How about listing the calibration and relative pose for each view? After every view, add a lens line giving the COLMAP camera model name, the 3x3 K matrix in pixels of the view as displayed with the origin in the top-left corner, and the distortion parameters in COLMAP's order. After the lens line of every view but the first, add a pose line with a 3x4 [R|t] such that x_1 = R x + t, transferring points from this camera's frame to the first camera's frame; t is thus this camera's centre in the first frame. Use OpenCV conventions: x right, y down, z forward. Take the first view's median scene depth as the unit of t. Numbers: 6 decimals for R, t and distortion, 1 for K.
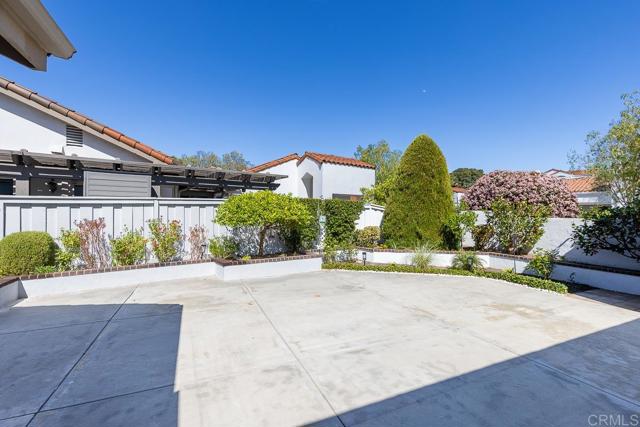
lens RADIAL K [[288.4, 0, 320.3], [0, 288.4, 213.5], [0, 0, 1]] dist [0.001557, -0.000082]
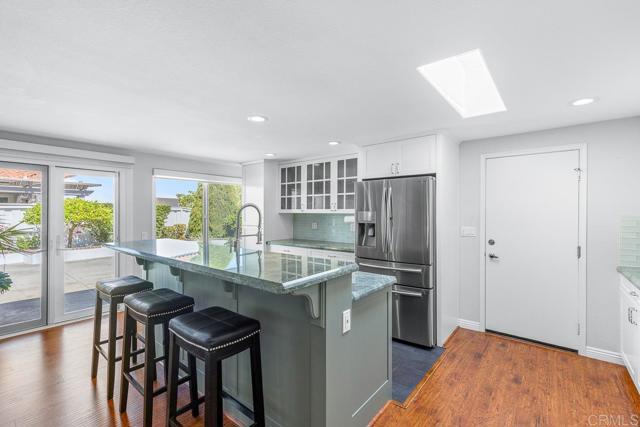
lens RADIAL K [[288.4, 0, 320.1], [0, 288.4, 211.1], [0, 0, 1]] dist [0.001557, -0.000082]
pose [[0.894577, -0.001831, 0.446911, 0.176680], [0.004058, 0.999984, -0.004027, -0.007449], [-0.446896, 0.005416, 0.894570, -0.533981]]
